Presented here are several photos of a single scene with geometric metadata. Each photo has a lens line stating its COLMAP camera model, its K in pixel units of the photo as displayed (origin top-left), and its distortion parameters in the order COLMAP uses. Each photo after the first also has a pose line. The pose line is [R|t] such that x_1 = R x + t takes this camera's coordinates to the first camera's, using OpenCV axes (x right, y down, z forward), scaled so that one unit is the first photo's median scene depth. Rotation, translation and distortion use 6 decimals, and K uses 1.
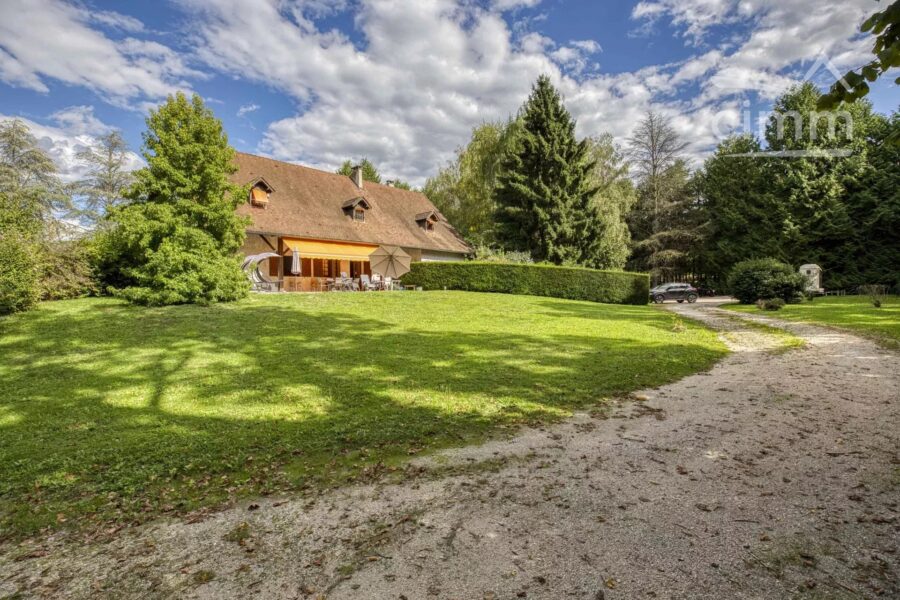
lens RADIAL K [[416.6, 0, 452.0], [0, 416.6, 297.1], [0, 0, 1]] dist [-0.032252, 0.000157]
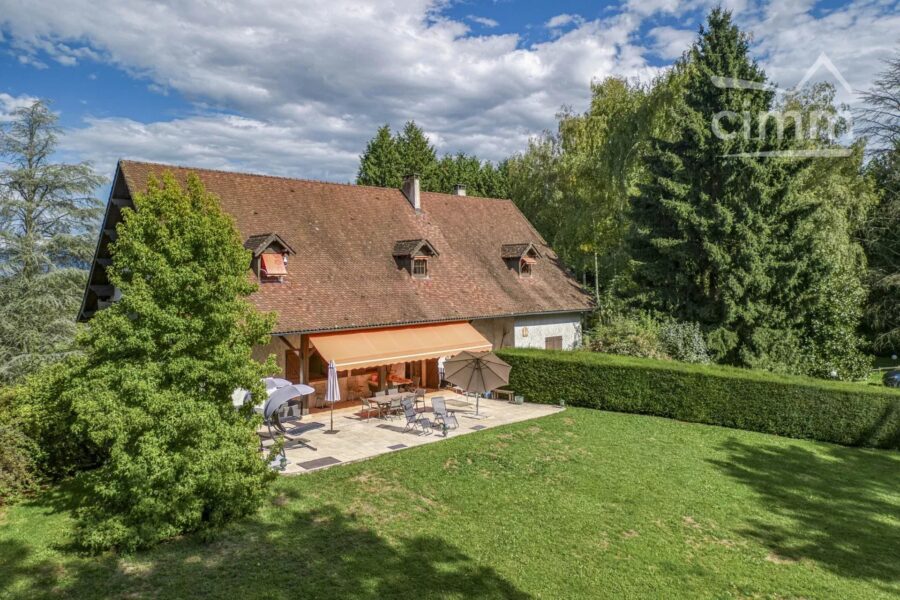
lens RADIAL K [[647.9, 0, 457.7], [0, 647.9, 277.3], [0, 0, 1]] dist [0.089590, -0.093891]
pose [[0.994007, 0.008246, -0.109007, -0.051491], [-0.009730, 0.999867, -0.013089, -0.150067], [0.108885, 0.014071, 0.993955, 0.021653]]
